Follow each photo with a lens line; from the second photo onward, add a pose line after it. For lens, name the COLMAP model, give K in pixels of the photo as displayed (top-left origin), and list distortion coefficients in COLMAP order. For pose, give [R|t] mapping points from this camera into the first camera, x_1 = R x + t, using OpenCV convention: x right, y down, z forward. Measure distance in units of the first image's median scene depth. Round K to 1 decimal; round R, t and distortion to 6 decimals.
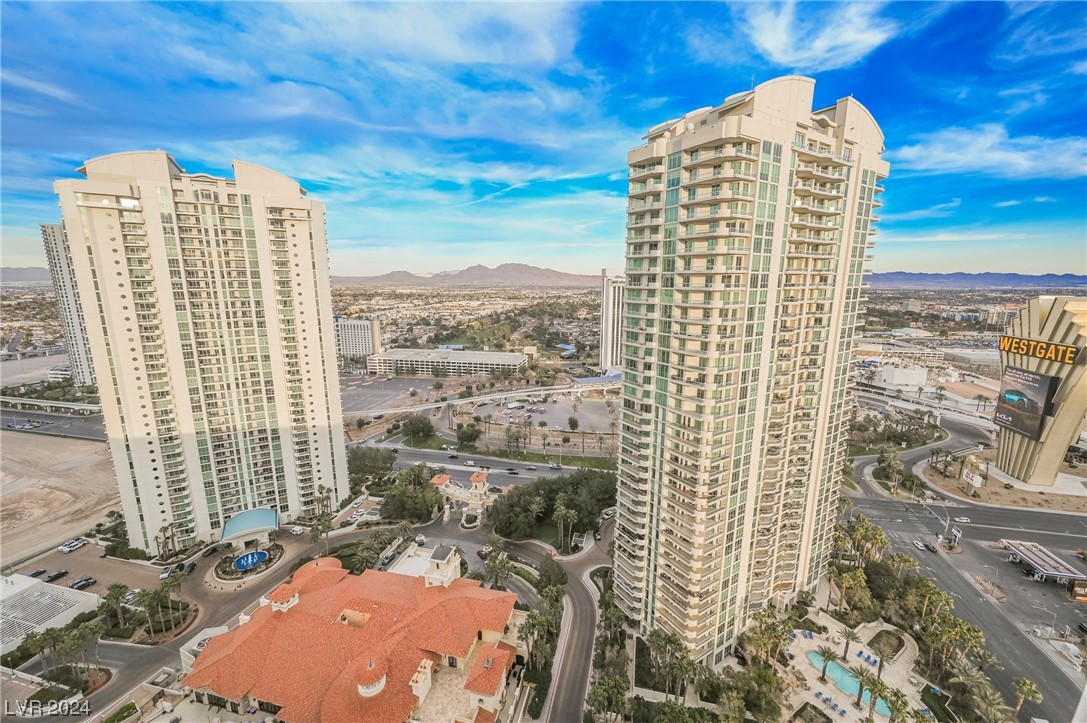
lens RADIAL K [[425.5, 0, 544.8], [0, 425.5, 361.6], [0, 0, 1]] dist [-0.002799, 0.000389]
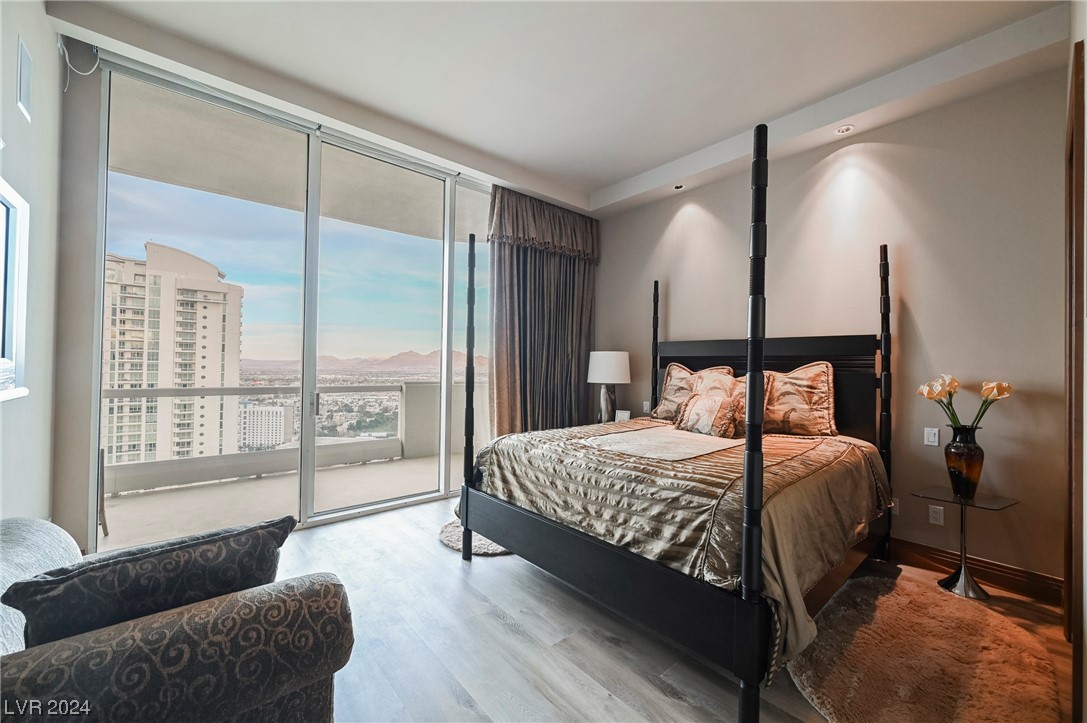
lens RADIAL K [[425.5, 0, 541.9], [0, 425.5, 363.9], [0, 0, 1]] dist [-0.002799, 0.000389]
pose [[0.988392, 0.016967, 0.150976, 0.025098], [0.013094, 0.980533, -0.195918, 0.006709], [-0.151361, 0.195621, 0.968928, -0.033743]]
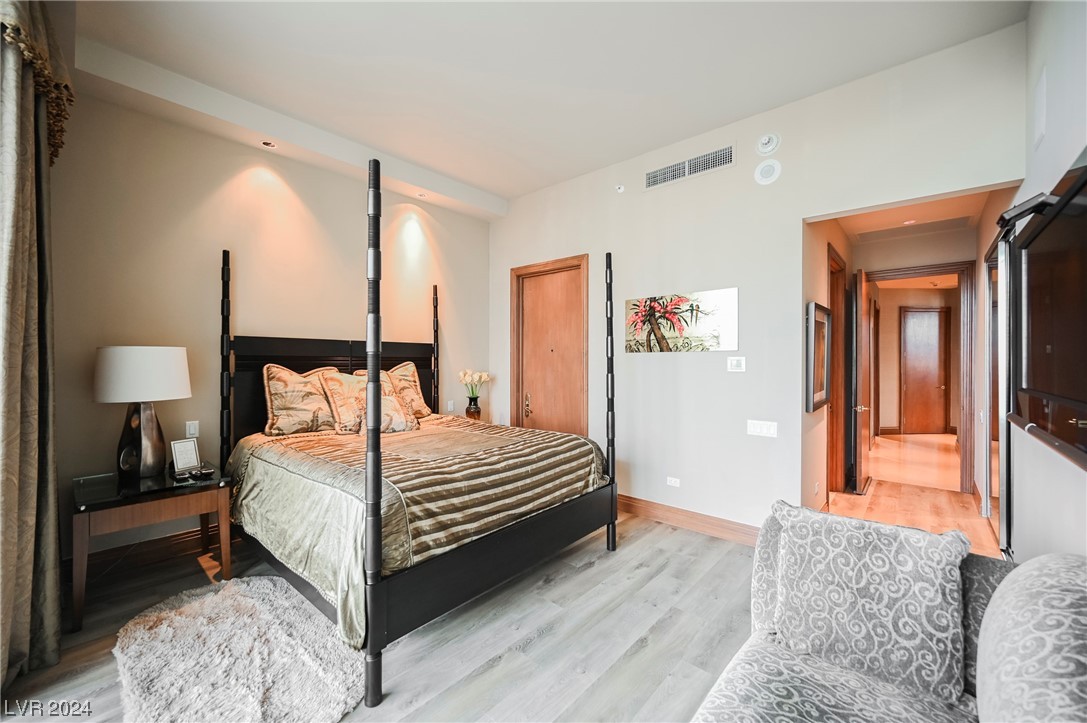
lens RADIAL K [[425.5, 0, 548.1], [0, 425.5, 365.0], [0, 0, 1]] dist [-0.002799, 0.000389]
pose [[-0.293267, -0.003232, 0.956025, -0.227727], [0.188333, 0.980204, 0.061086, -0.071837], [-0.937297, 0.197966, -0.286853, 0.328278]]
